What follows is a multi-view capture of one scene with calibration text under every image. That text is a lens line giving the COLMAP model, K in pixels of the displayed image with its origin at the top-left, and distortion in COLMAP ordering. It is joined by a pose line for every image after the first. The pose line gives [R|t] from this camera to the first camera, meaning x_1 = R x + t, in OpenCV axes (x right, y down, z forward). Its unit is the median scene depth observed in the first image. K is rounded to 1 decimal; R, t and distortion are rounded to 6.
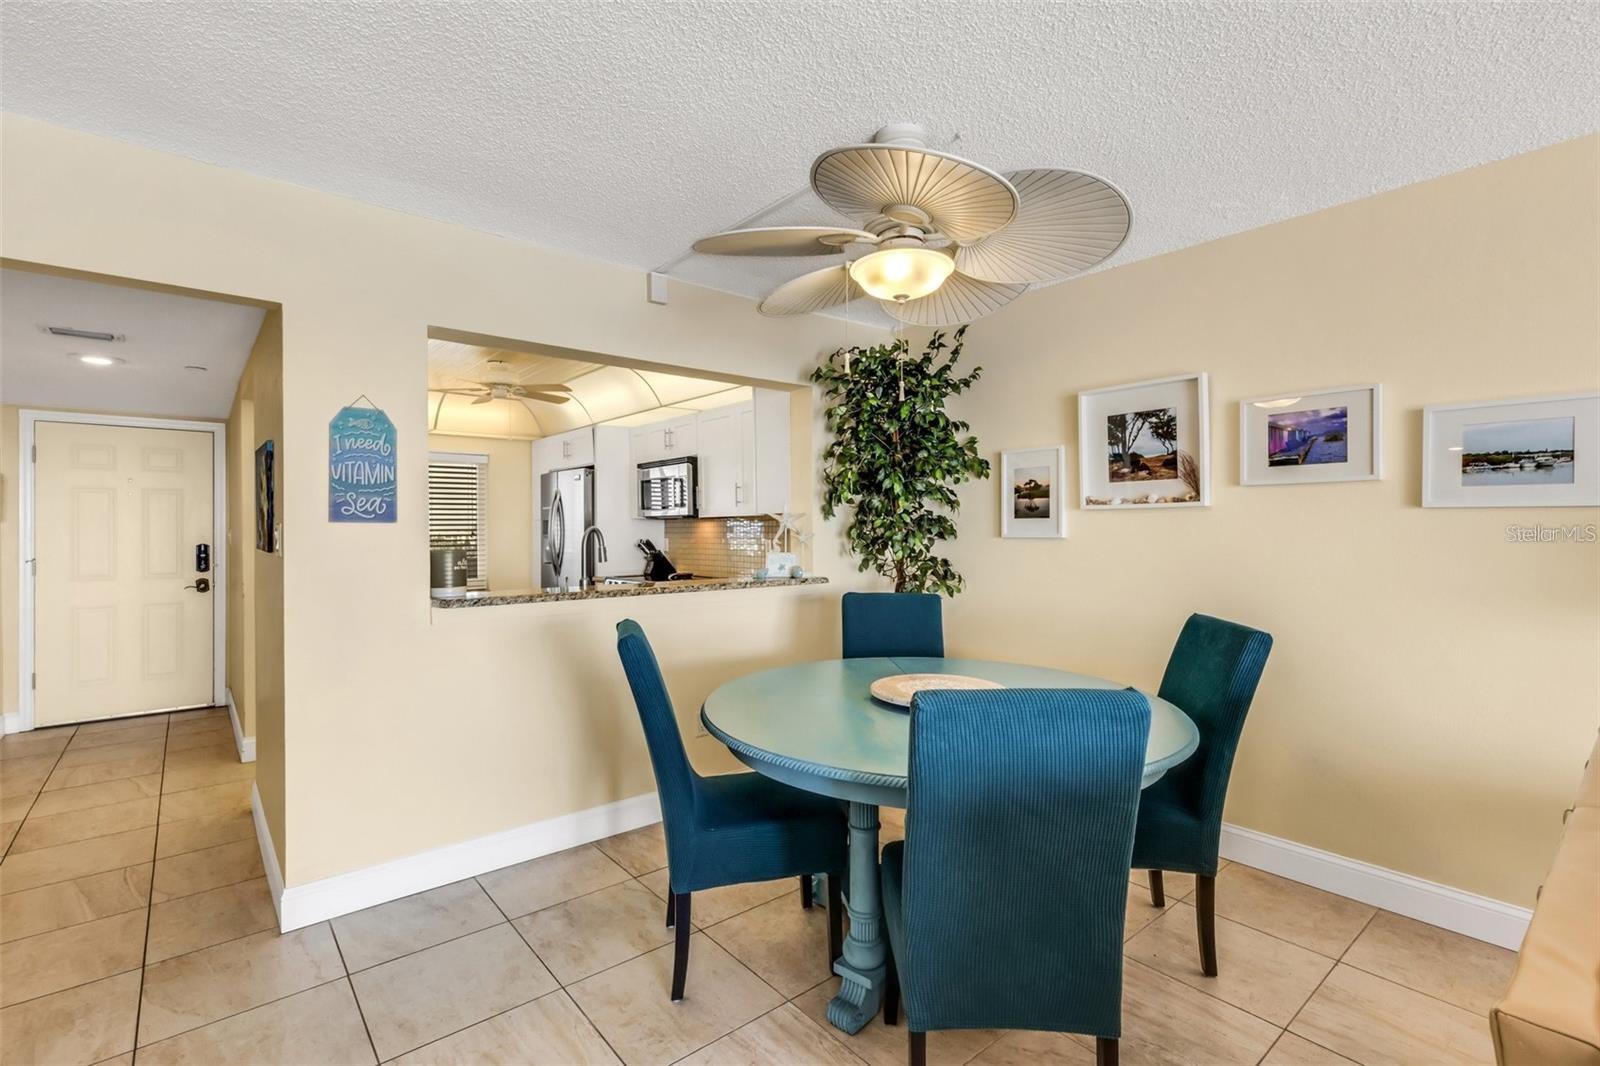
lens RADIAL K [[732.7, 0, 813.8], [0, 732.7, 528.3], [0, 0, 1]] dist [0.005673, -0.000294]
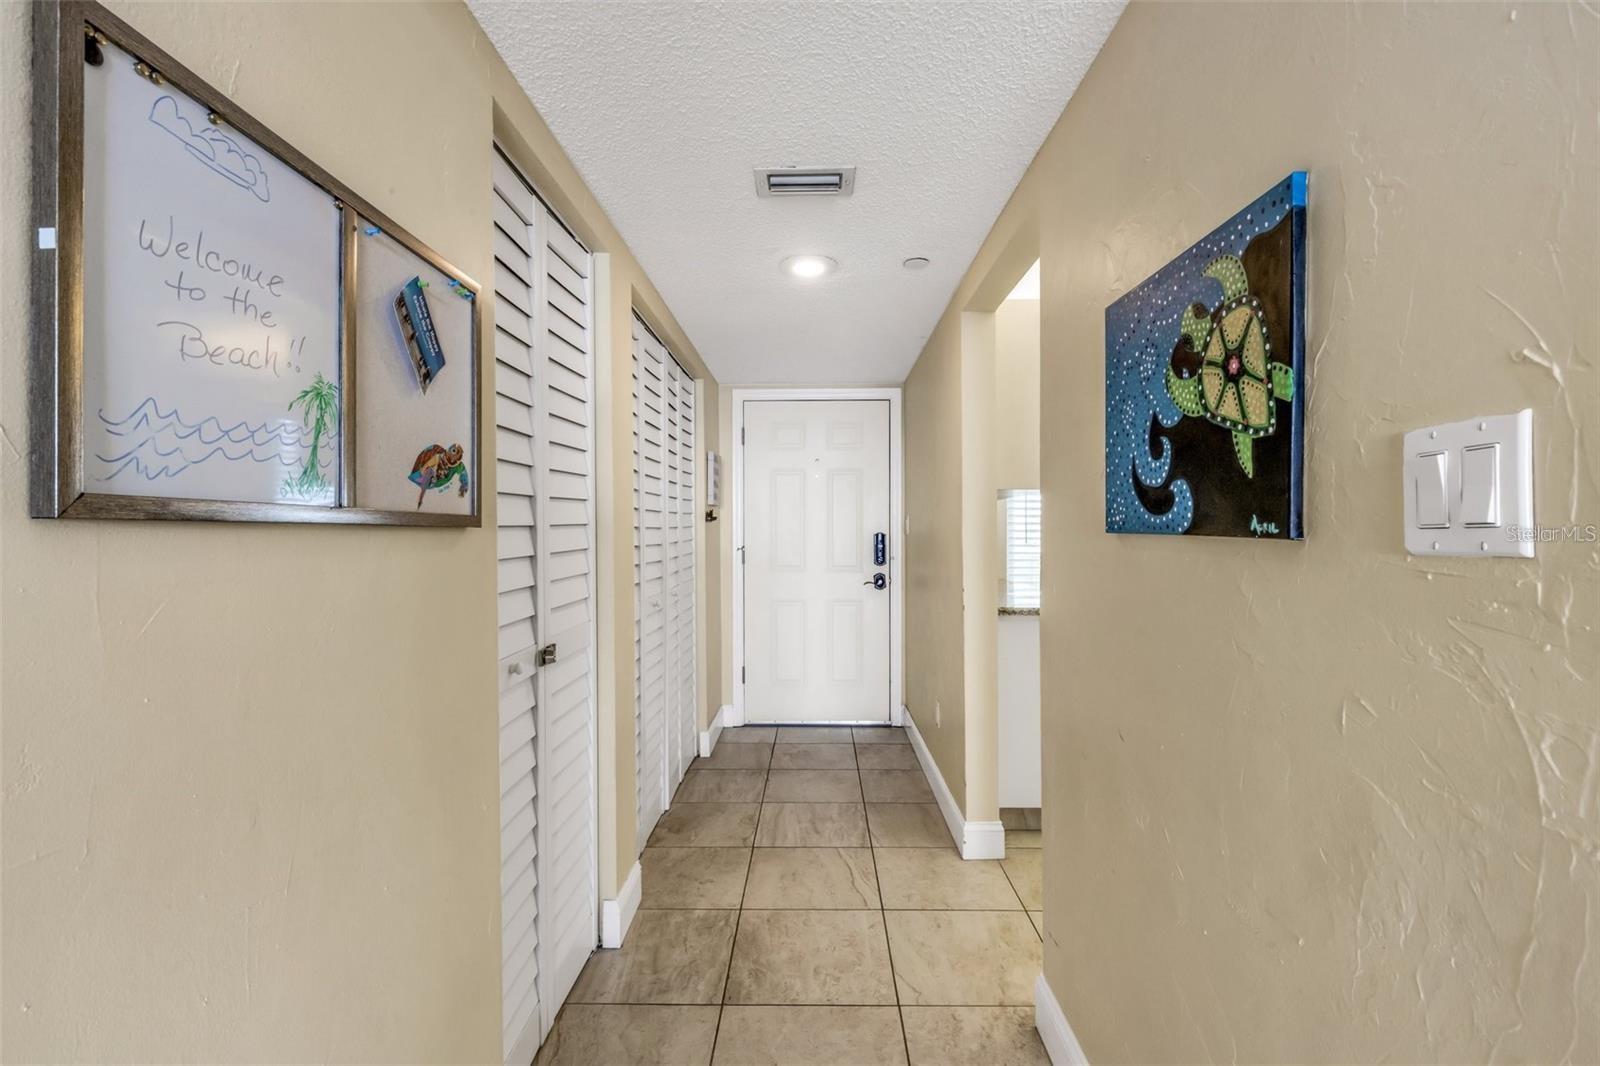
lens RADIAL K [[732.7, 0, 806.5], [0, 732.7, 540.4], [0, 0, 1]] dist [0.005673, -0.000294]
pose [[0.751966, 0.012289, -0.659088, -0.559683], [0.000633, 0.999812, 0.019364, 0.023155], [0.659202, -0.014979, 0.751817, 0.513680]]
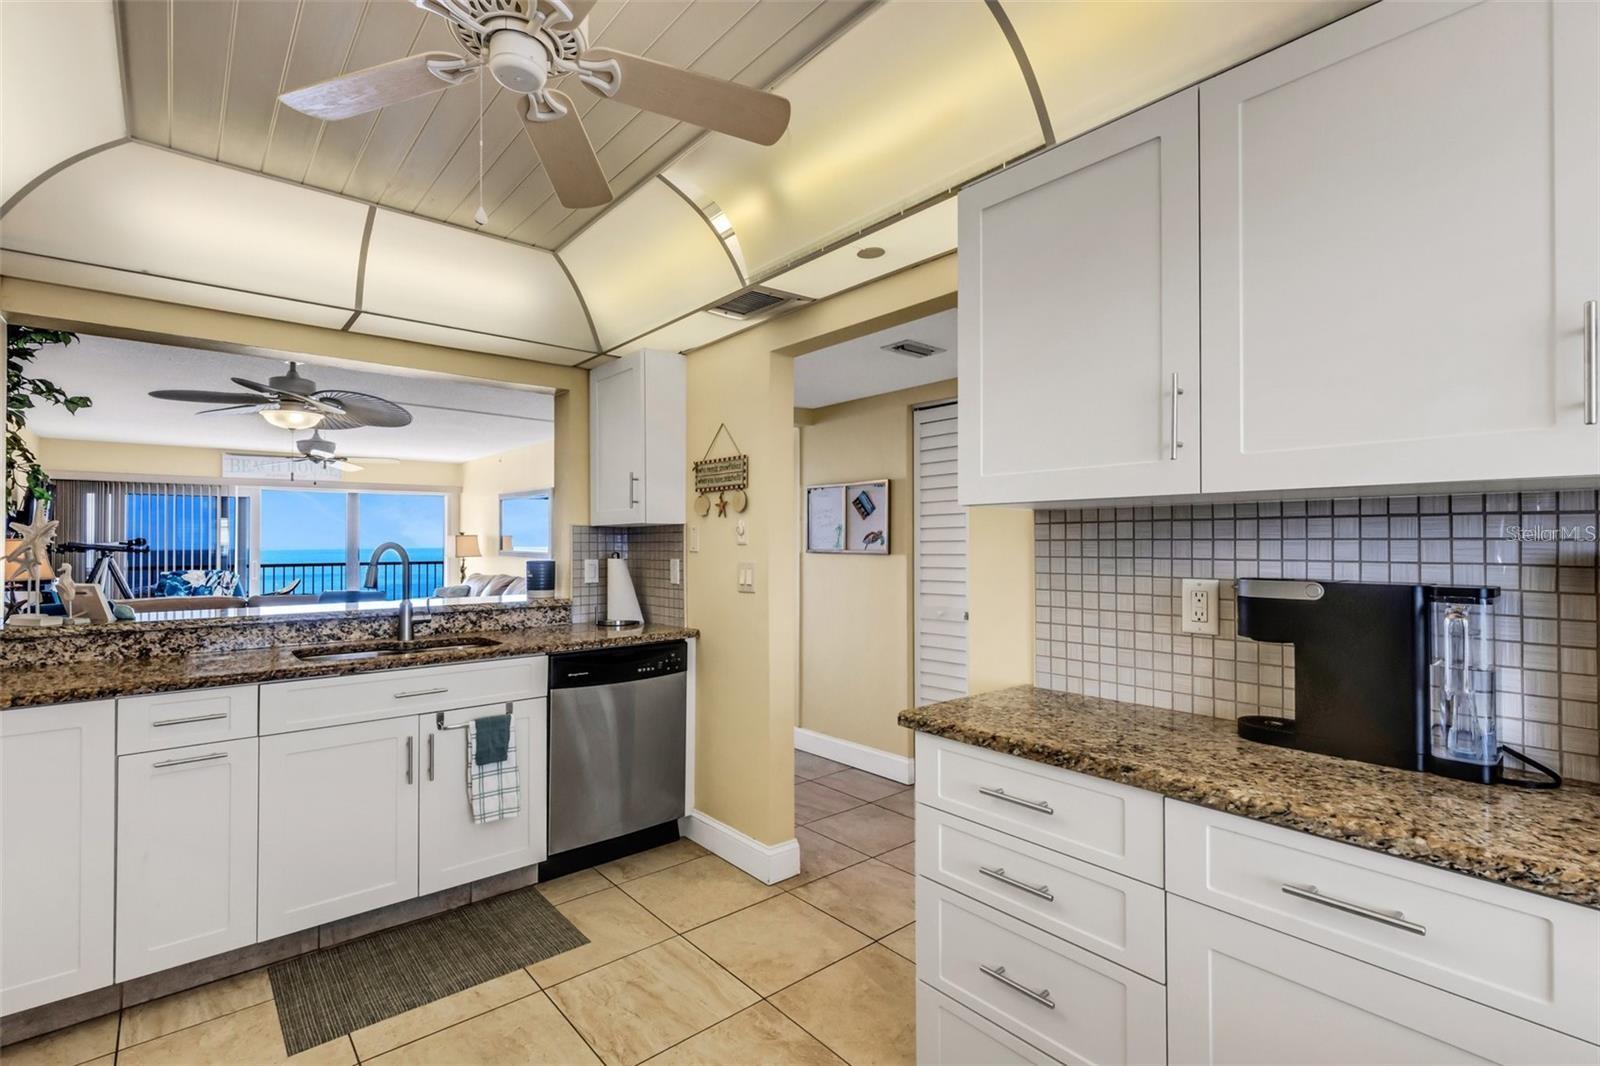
lens RADIAL K [[732.7, 0, 793.7], [0, 732.7, 532.7], [0, 0, 1]] dist [0.005673, -0.000294]
pose [[-0.999912, 0.010997, 0.007427, -0.798635], [0.010897, 0.999852, -0.013324, 0.000778], [-0.007572, -0.013242, -0.999884, 1.919829]]
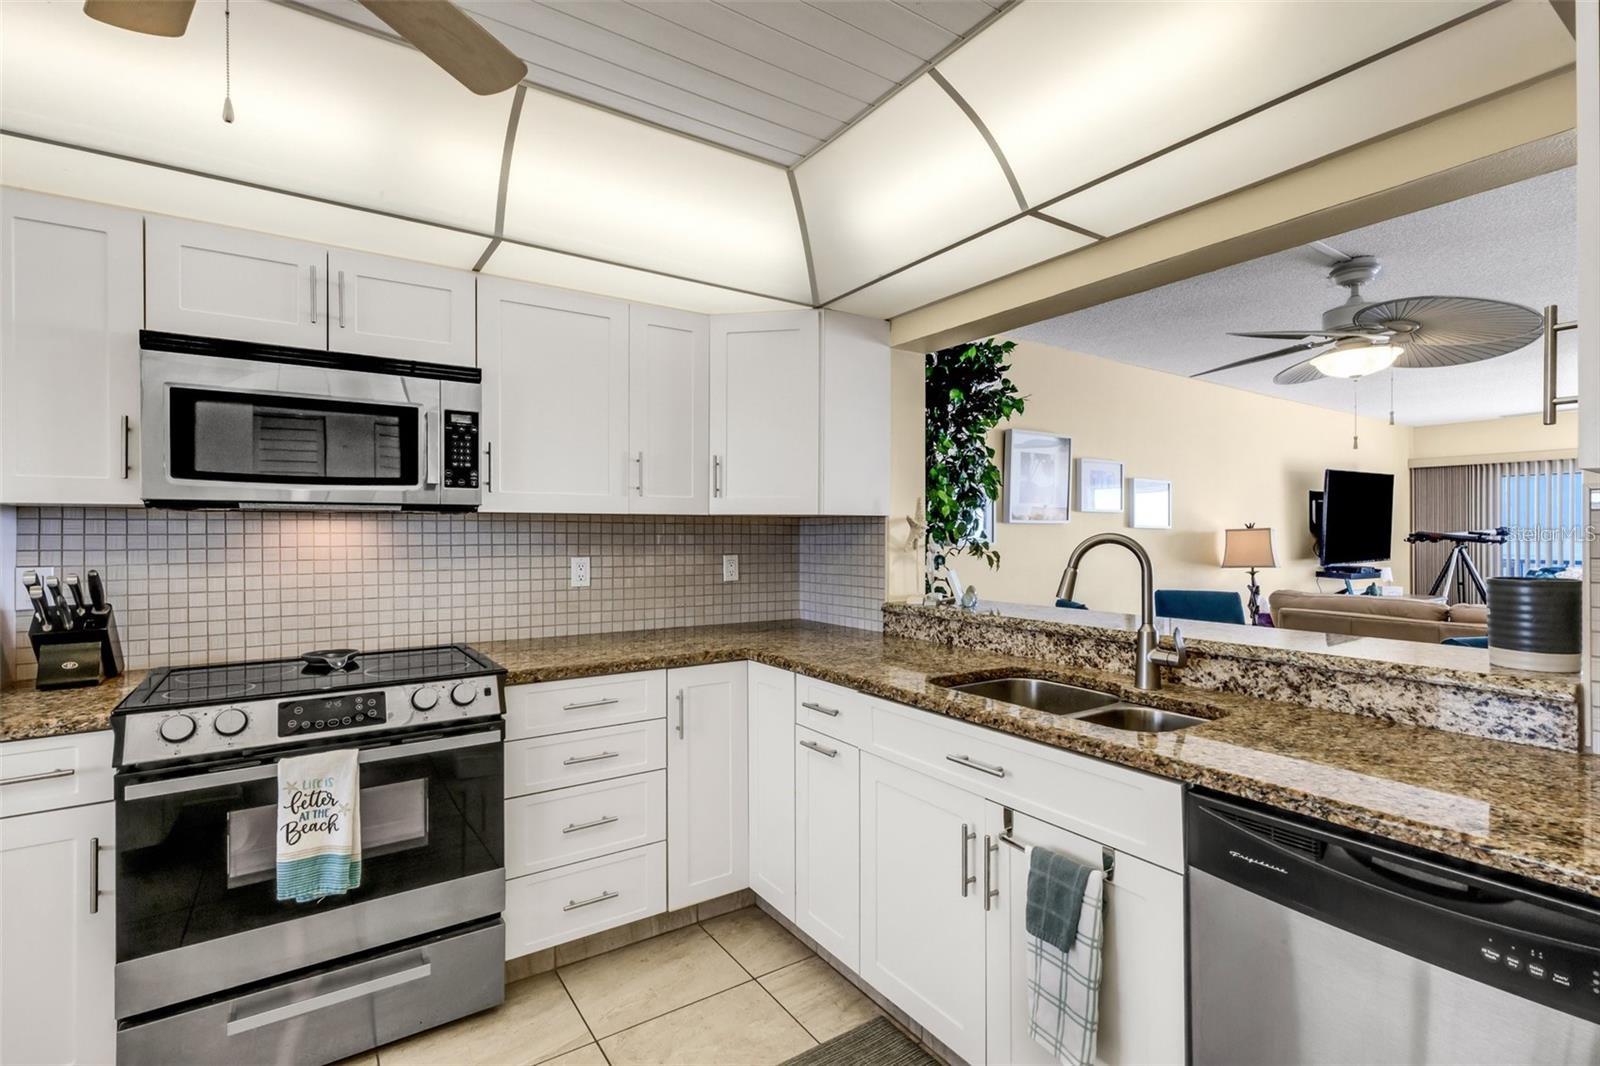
lens RADIAL K [[732.7, 0, 805.6], [0, 732.7, 530.0], [0, 0, 1]] dist [0.005673, -0.000294]
pose [[0.117459, 0.013277, 0.992989, -0.910629], [0.001121, 0.999908, -0.013502, 0.000868], [-0.993077, 0.002700, 0.117433, 1.207252]]
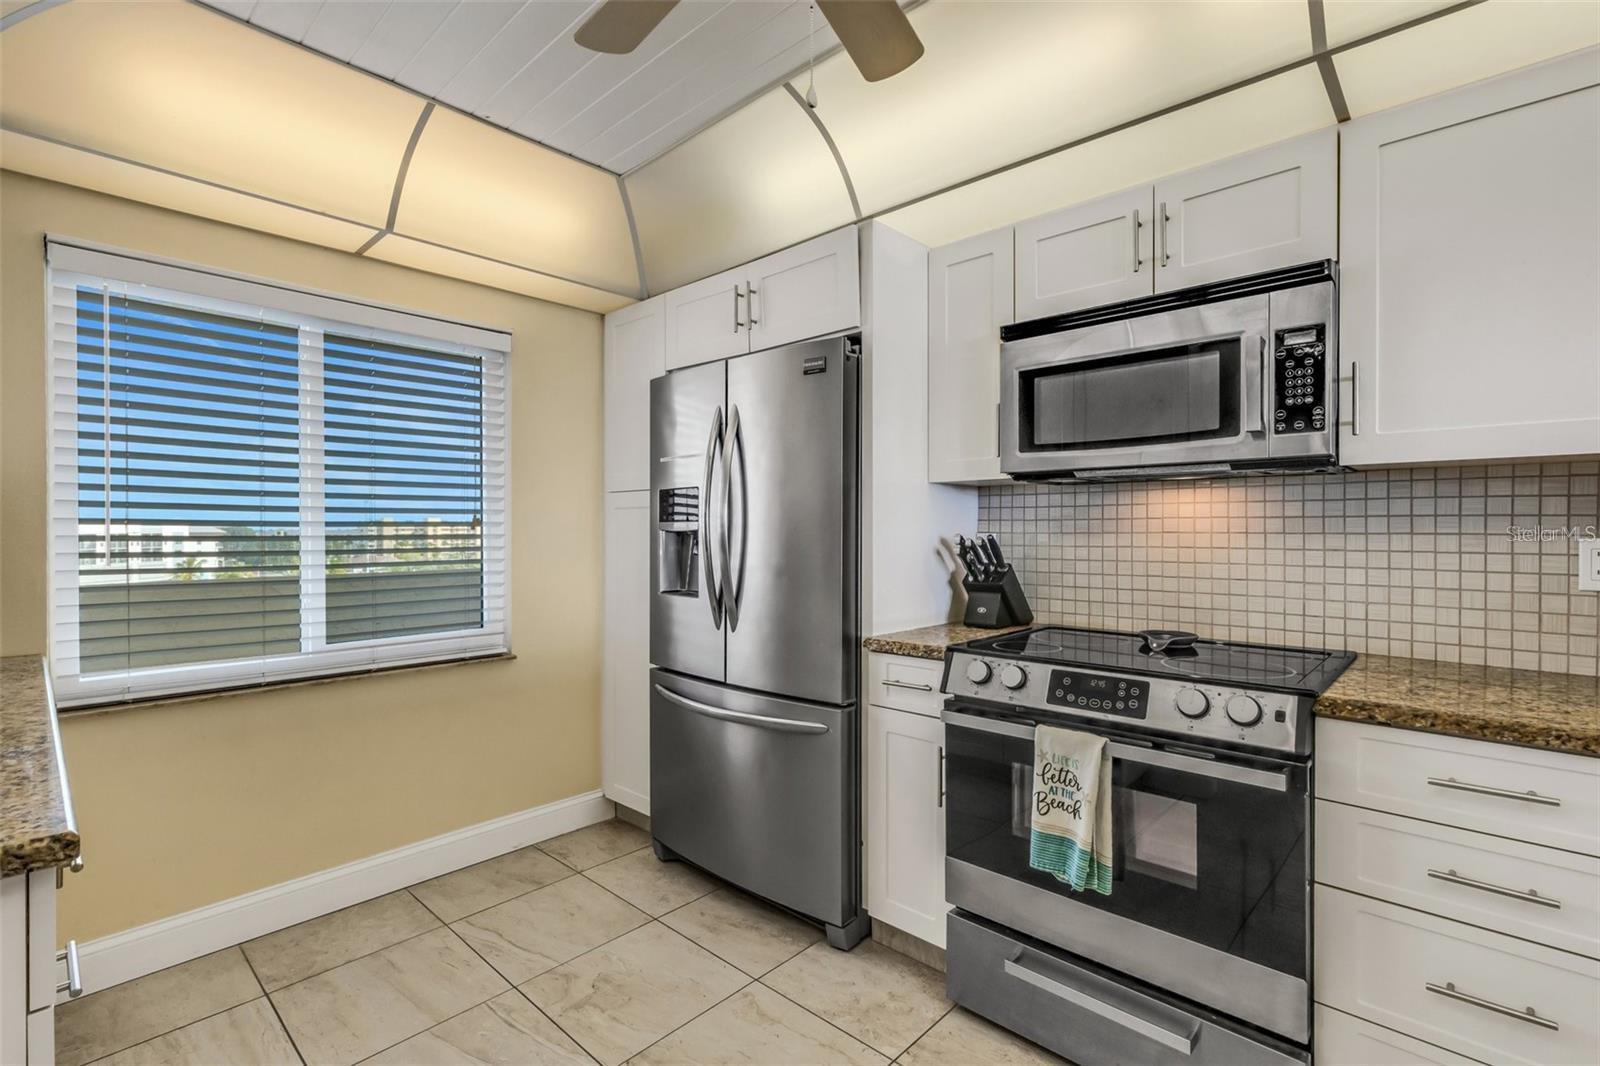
lens RADIAL K [[732.7, 0, 813.1], [0, 732.7, 535.3], [0, 0, 1]] dist [0.005673, -0.000294]
pose [[0.992852, 0.008912, 0.119018, -0.659489], [-0.010042, 0.999910, 0.008903, 0.019927], [-0.118928, -0.010035, 0.992852, 1.151180]]
